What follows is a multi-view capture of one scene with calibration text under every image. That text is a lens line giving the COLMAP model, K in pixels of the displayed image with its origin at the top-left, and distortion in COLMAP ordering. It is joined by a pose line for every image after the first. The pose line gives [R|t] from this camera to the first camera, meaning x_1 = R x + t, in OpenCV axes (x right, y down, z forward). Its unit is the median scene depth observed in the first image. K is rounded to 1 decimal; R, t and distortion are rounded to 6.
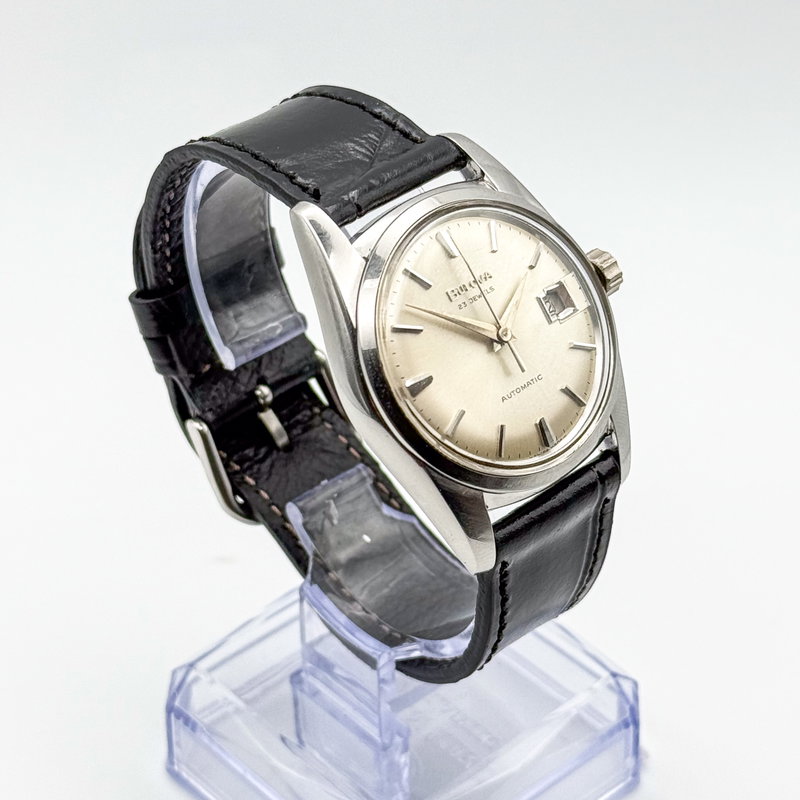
lens RADIAL K [[2255.9, 0, 397.5], [0, 2255.9, 366.4], [0, 0, 1]] dist [0.072846, -0.900840]
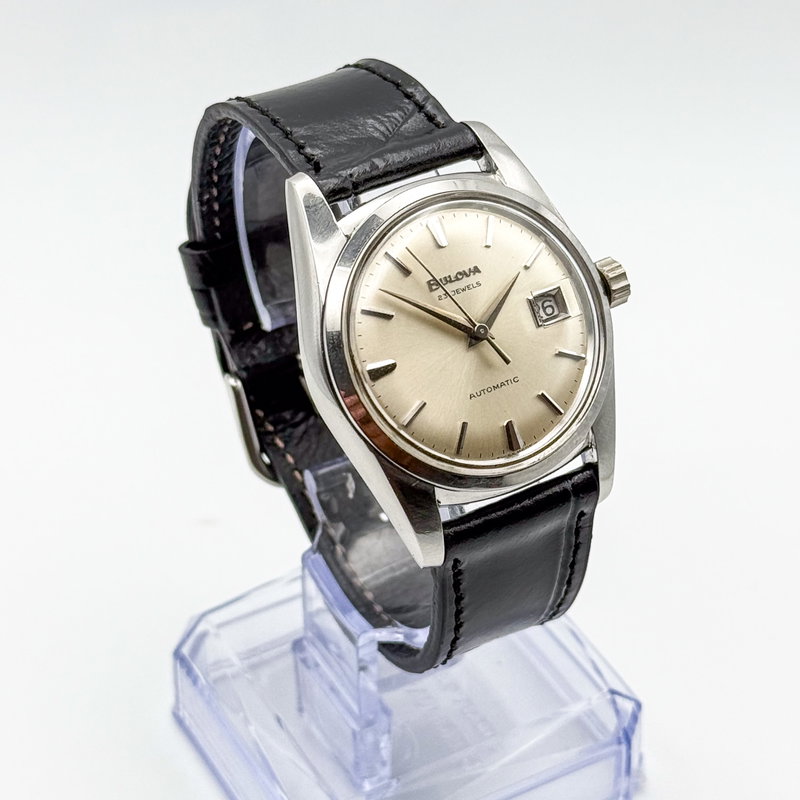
lens RADIAL K [[2255.9, 0, 397.5], [0, 2255.9, 366.4], [0, 0, 1]] dist [0.072846, -0.900840]
pose [[0.977258, 0.135465, -0.163147, 0.163450], [-0.132676, 0.990766, 0.027918, -0.020367], [0.165422, -0.005638, 0.986207, 0.022728]]
